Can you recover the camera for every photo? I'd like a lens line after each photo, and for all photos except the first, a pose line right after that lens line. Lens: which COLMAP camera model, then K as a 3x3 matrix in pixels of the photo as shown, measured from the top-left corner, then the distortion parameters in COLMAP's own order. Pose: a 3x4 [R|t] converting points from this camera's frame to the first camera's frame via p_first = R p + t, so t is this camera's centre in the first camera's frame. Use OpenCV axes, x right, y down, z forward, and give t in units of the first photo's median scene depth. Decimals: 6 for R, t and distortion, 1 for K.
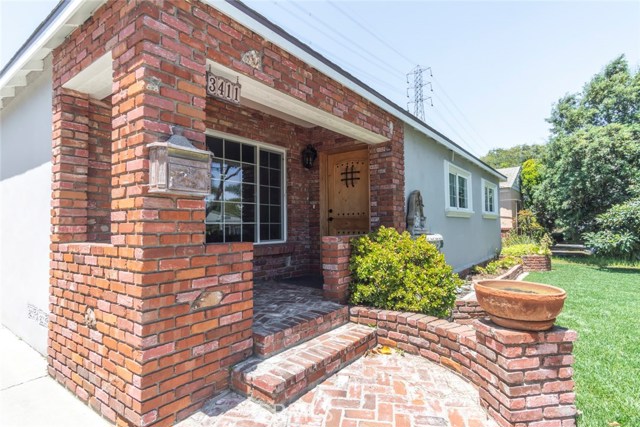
lens RADIAL K [[337.9, 0, 318.0], [0, 337.9, 214.4], [0, 0, 1]] dist [0.005076, 0.000732]
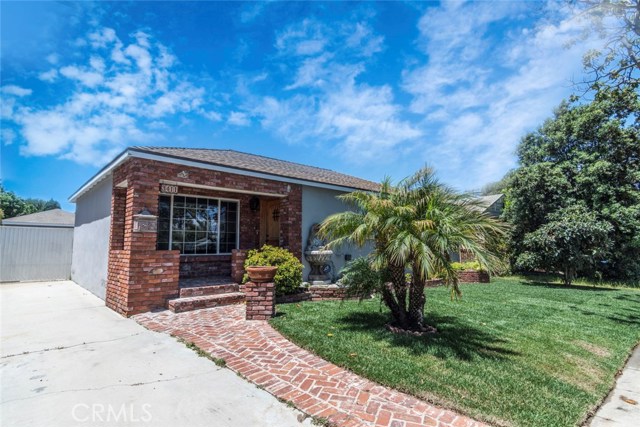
lens RADIAL K [[337.9, 0, 321.8], [0, 337.9, 215.1], [0, 0, 1]] dist [0.005076, 0.000732]
pose [[0.984259, -0.009906, -0.176455, 1.398391], [-0.000846, 0.998152, -0.060755, -0.026326], [0.176731, 0.059948, 0.982432, -1.375820]]
